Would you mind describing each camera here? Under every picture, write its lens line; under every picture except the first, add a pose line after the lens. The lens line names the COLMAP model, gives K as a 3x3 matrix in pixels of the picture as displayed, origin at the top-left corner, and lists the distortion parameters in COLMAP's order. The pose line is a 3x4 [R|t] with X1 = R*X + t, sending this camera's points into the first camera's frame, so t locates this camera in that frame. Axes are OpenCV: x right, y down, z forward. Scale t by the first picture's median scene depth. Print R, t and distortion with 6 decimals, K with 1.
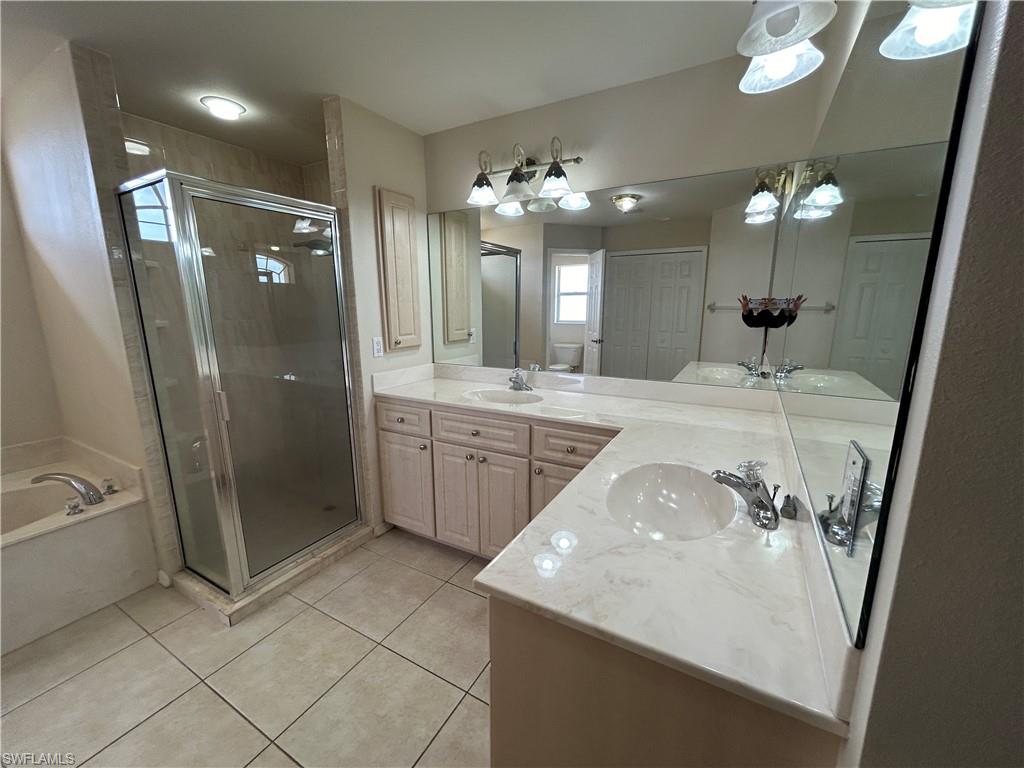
lens RADIAL K [[415.7, 0, 511.5], [0, 415.7, 384.5], [0, 0, 1]] dist [-0.001144, 0.001009]
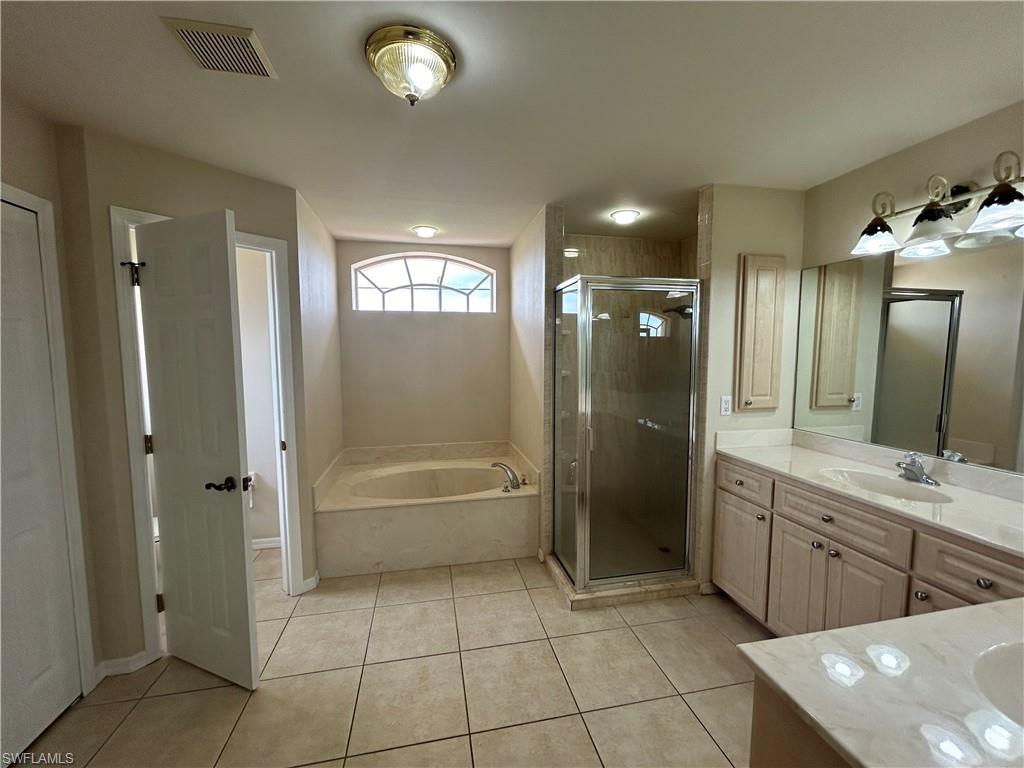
lens RADIAL K [[415.7, 0, 511.5], [0, 415.7, 384.5], [0, 0, 1]] dist [-0.001144, 0.001009]
pose [[0.664773, 0.067313, -0.744007, 0.090270], [-0.149612, 0.987751, -0.044313, -0.019220], [0.731911, 0.140771, 0.666701, -0.074823]]
